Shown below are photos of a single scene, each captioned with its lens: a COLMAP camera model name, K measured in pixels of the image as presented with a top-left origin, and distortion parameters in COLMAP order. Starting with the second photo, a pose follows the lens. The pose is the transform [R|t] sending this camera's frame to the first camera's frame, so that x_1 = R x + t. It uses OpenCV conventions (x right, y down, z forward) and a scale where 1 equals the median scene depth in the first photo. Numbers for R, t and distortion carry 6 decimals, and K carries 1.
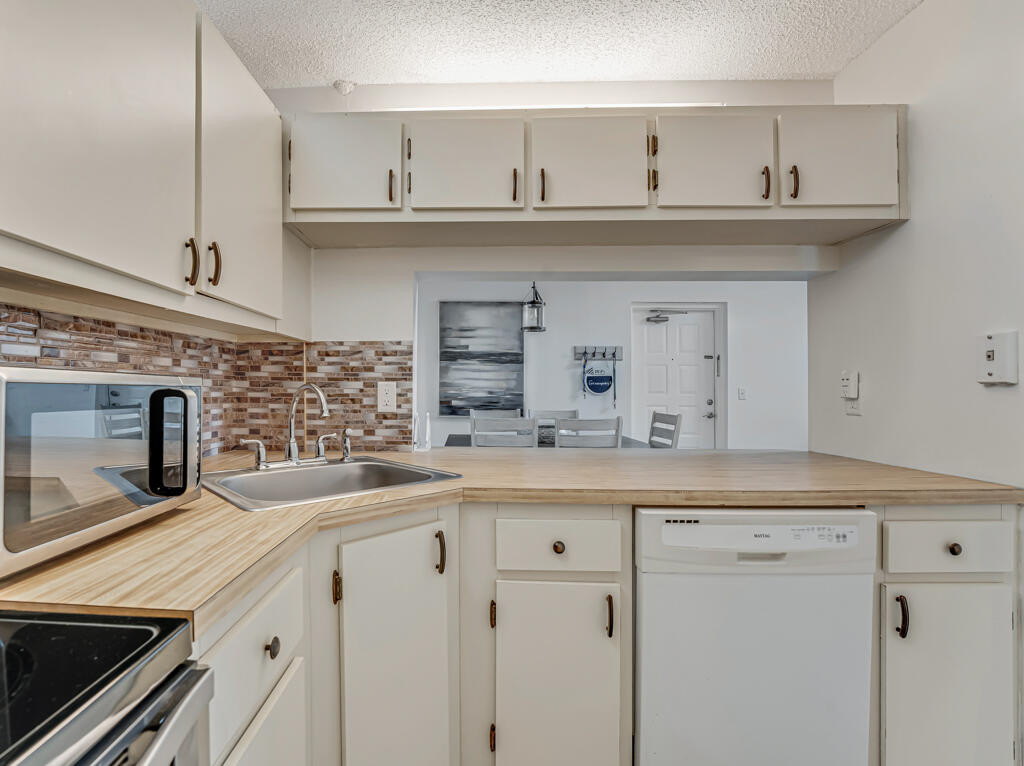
lens RADIAL K [[483.7, 0, 472.1], [0, 483.7, 389.2], [0, 0, 1]] dist [-0.042338, 0.000614]
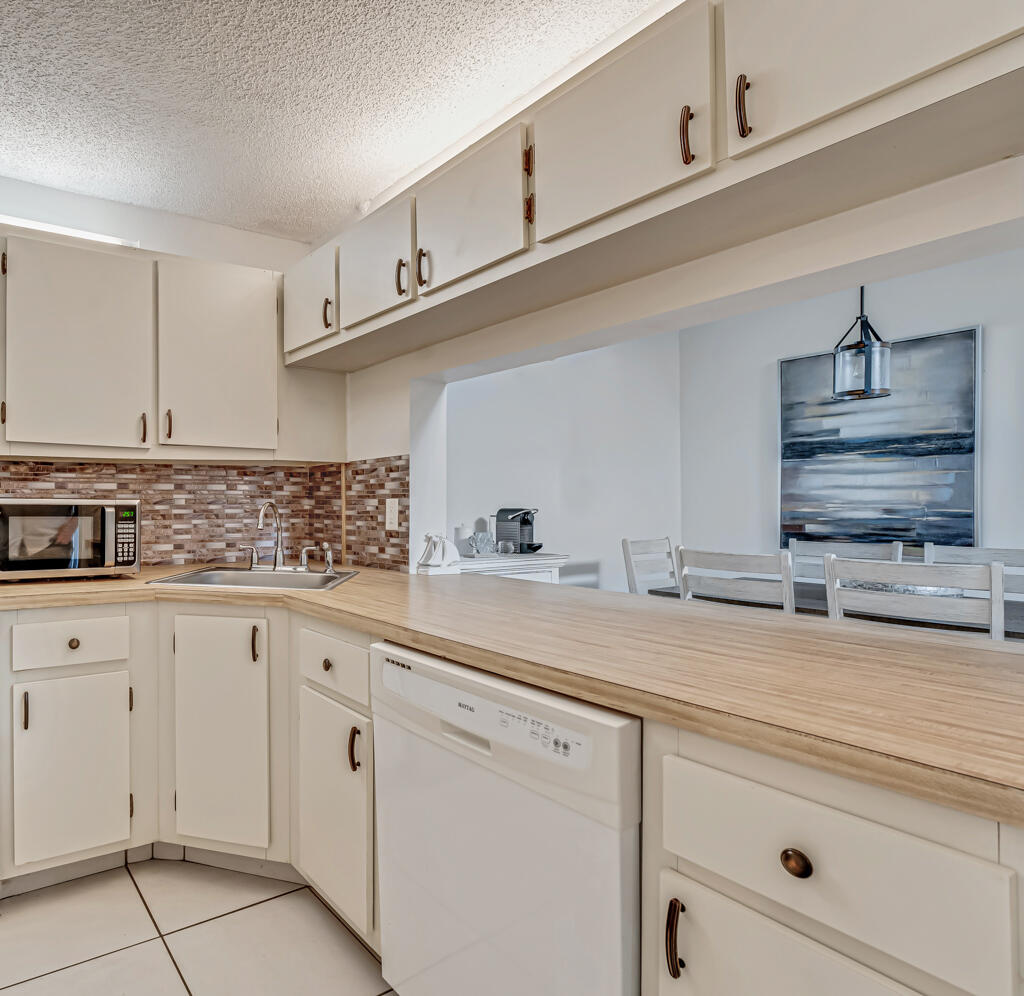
lens RADIAL K [[645.4, 0, 299.6], [0, 645.4, 520.9], [0, 0, 1]] dist [-0.024801, 0.007792]
pose [[0.512638, 0.016473, -0.858447, 0.840429], [0.003640, 0.999765, 0.021358, 0.000910], [0.858597, -0.014073, 0.512458, 0.177099]]
